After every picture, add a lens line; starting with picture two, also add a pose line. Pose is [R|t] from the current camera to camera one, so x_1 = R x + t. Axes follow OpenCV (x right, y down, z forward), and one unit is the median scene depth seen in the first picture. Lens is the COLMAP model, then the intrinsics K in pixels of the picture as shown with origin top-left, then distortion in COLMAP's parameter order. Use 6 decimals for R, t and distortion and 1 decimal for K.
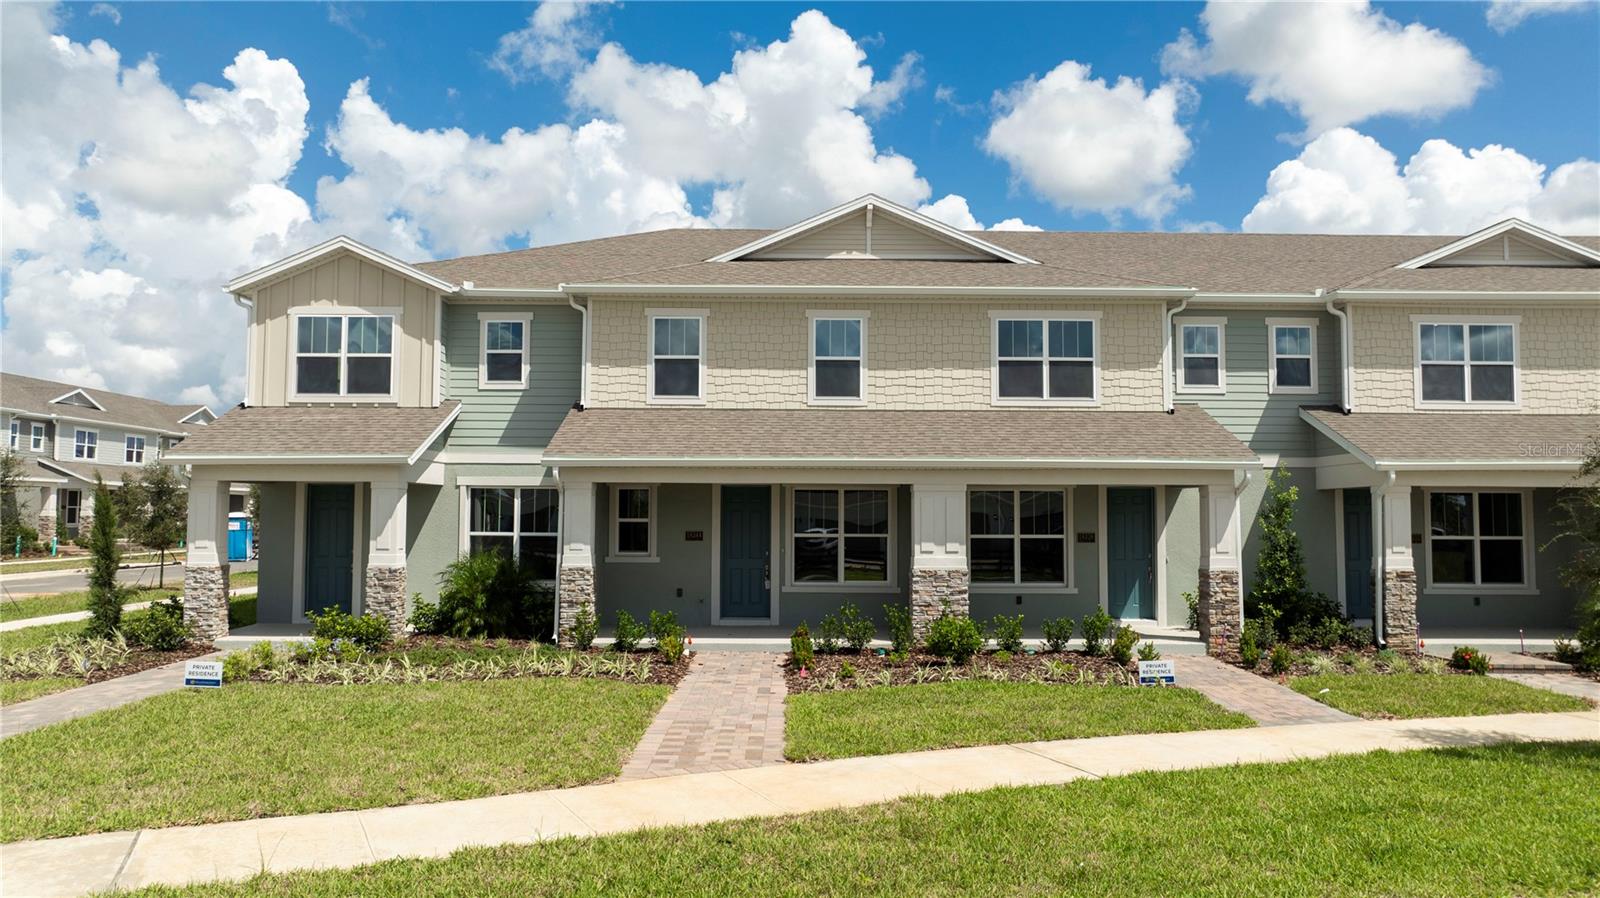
lens RADIAL K [[1132.1, 0, 800.0], [0, 1132.1, 449.0], [0, 0, 1]] dist [-0.017149, 0.006085]
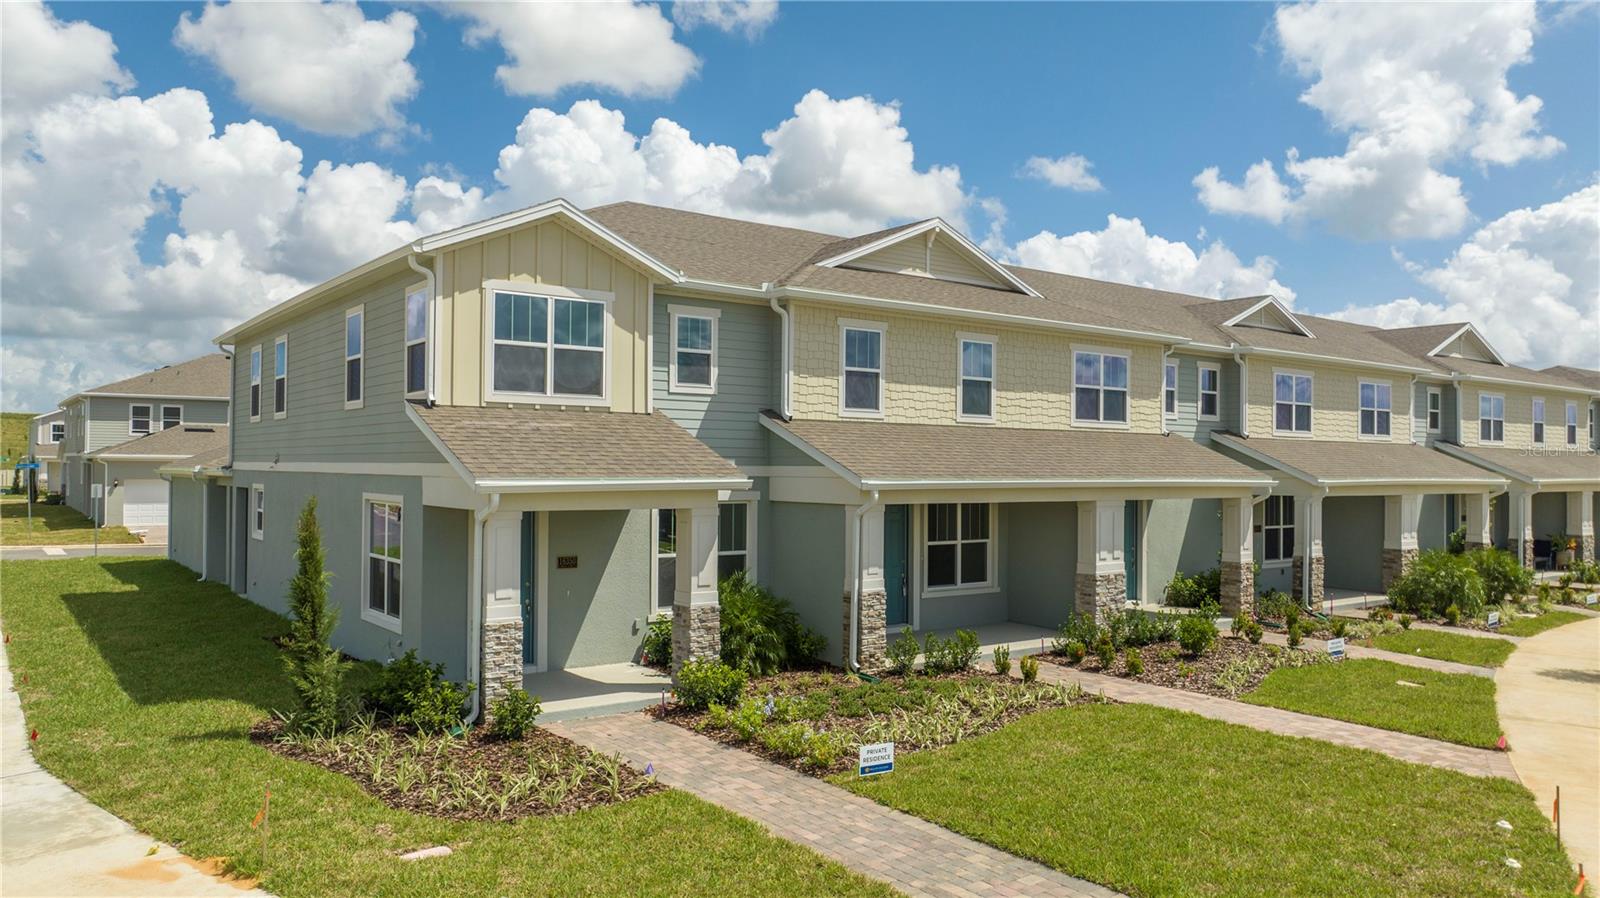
lens RADIAL K [[1138.3, 0, 800.0], [0, 1138.3, 449.0], [0, 0, 1]] dist [-0.003845, 0.003185]
pose [[0.800332, 0.010828, 0.599459, -0.749724], [-0.041220, 0.998465, 0.036998, -0.046661], [-0.598139, -0.054320, 0.799550, 0.232811]]
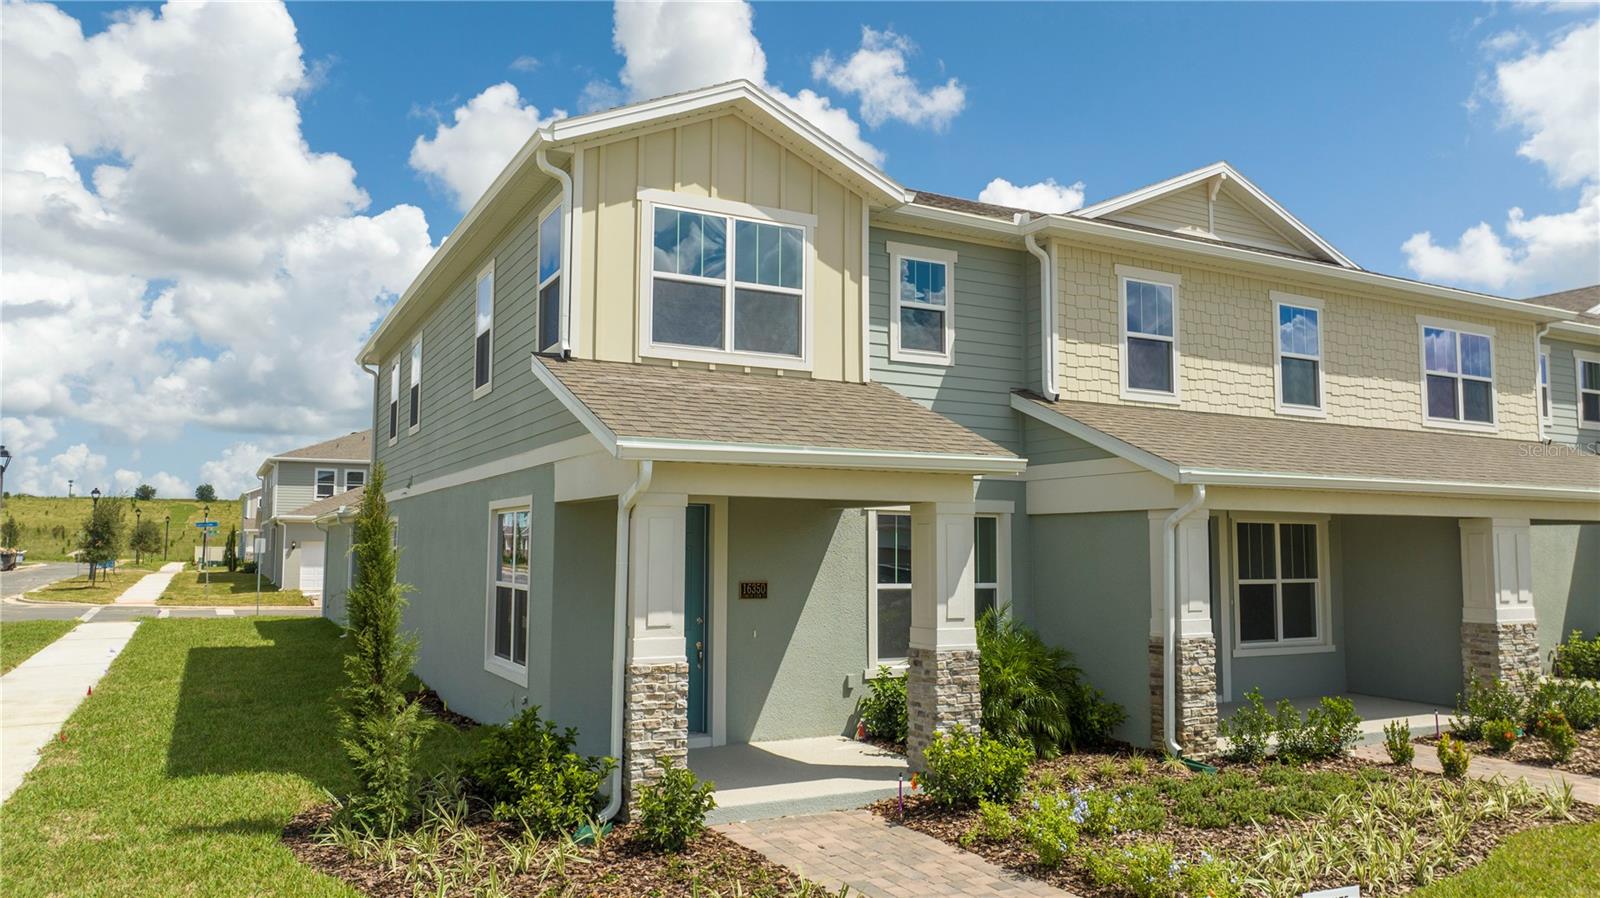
lens RADIAL K [[1132.1, 0, 800.0], [0, 1132.1, 449.0], [0, 0, 1]] dist [-0.017149, 0.006085]
pose [[0.884633, 0.040753, 0.464504, -0.639028], [-0.028955, 0.999052, -0.032508, 0.020241], [-0.465389, 0.015308, 0.884974, 0.467046]]
